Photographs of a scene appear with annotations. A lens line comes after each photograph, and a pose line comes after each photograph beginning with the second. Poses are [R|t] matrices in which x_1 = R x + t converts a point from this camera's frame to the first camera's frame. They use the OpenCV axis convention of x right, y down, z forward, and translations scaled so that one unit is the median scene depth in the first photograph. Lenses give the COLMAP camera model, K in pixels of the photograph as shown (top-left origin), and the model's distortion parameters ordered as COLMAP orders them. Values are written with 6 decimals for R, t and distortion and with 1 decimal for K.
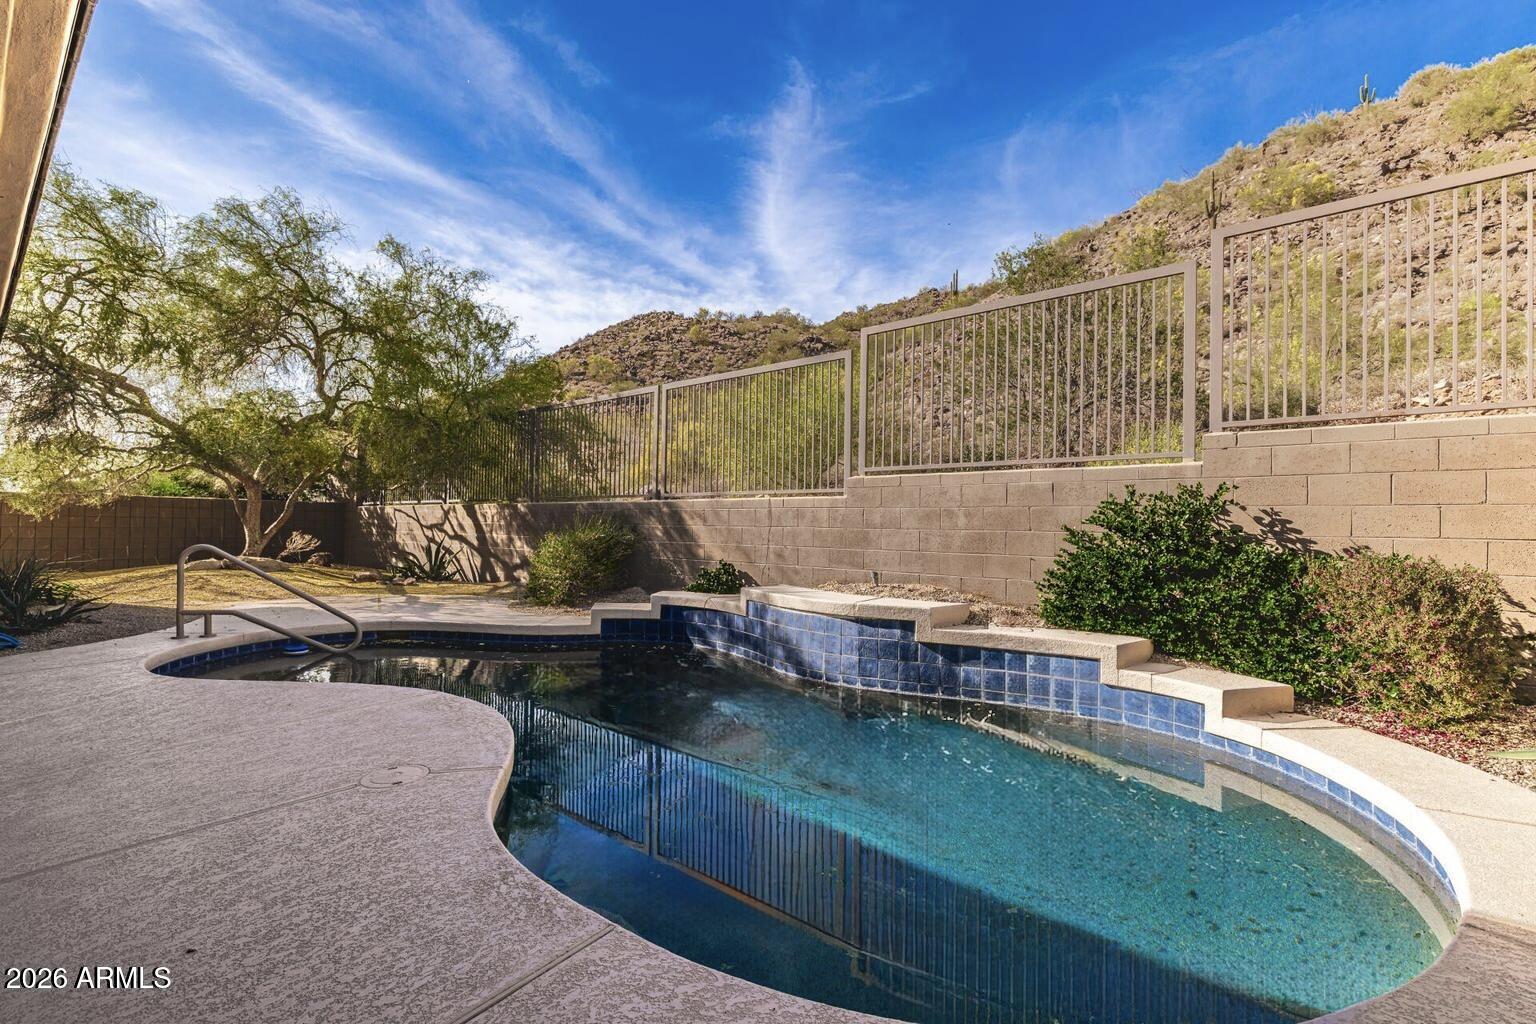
lens RADIAL K [[678.3, 0, 765.2], [0, 678.3, 517.1], [0, 0, 1]] dist [-0.000186, 0.000333]
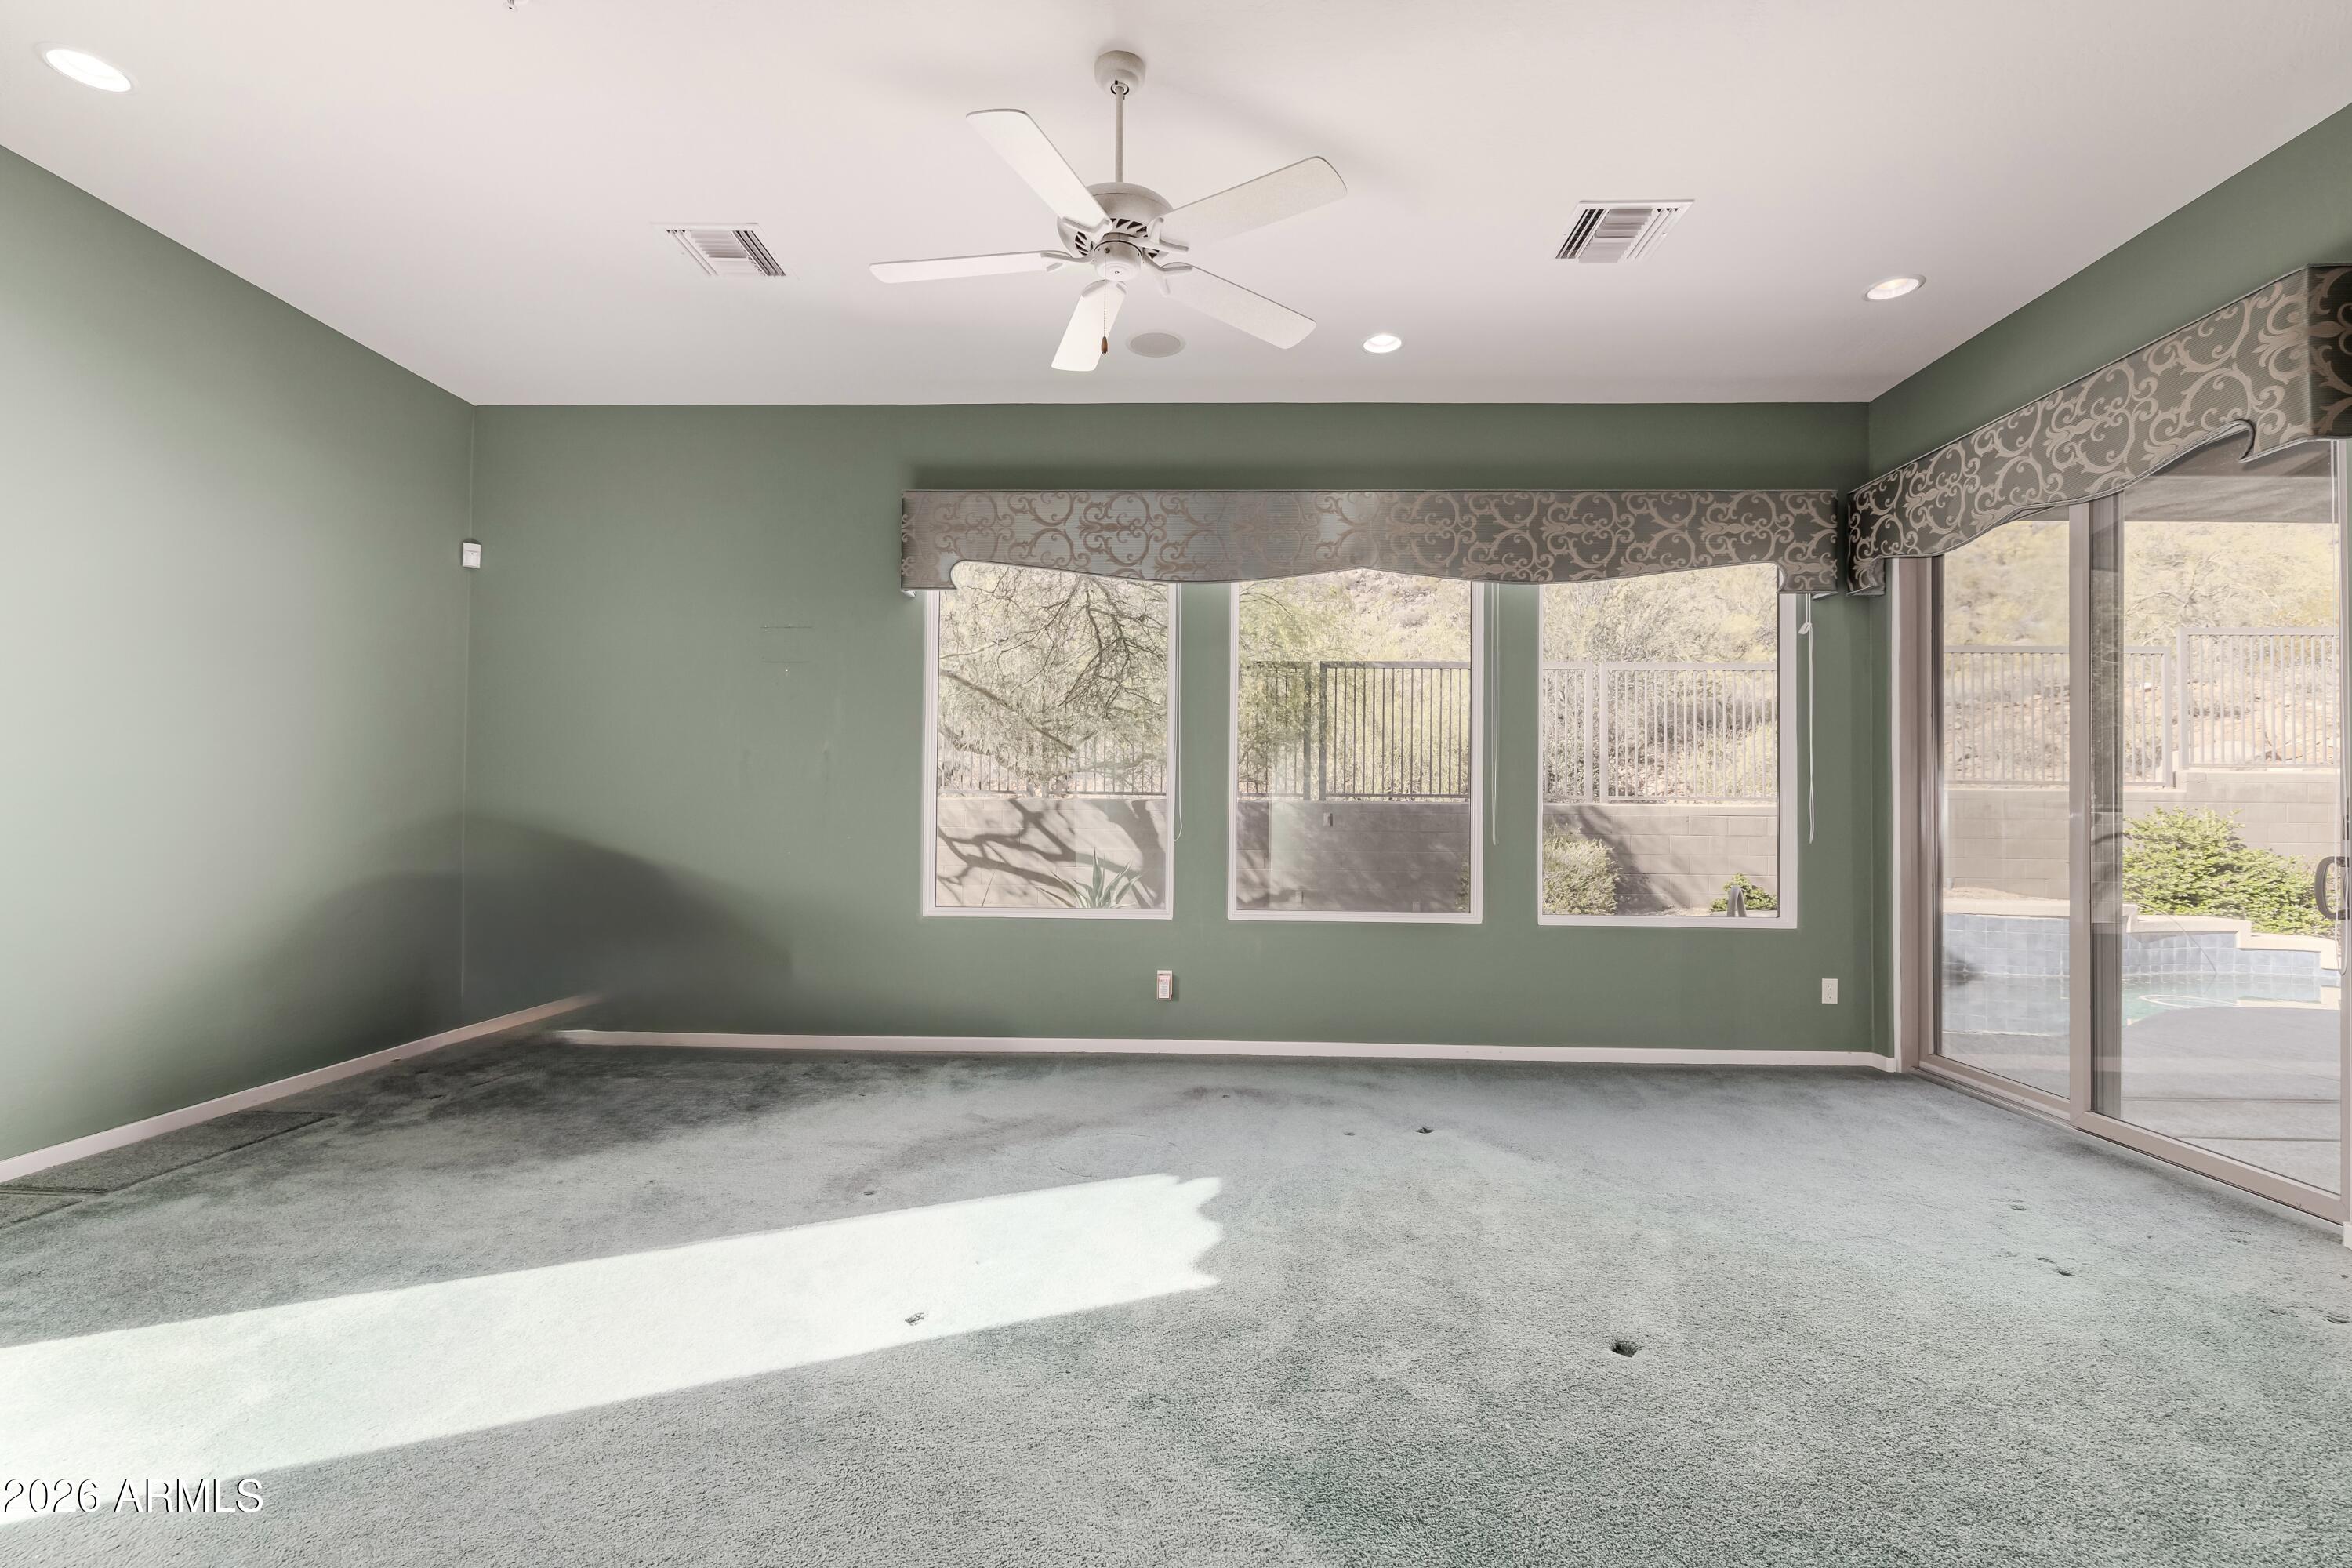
lens RADIAL K [[1038.6, 0, 1174.4], [0, 1038.6, 786.4], [0, 0, 1]] dist [-0.000186, 0.000333]
pose [[0.785024, 0.008868, 0.619402, -2.248092], [-0.005936, 0.999959, -0.006793, -0.059052], [-0.619437, 0.001656, 0.785045, 0.564508]]
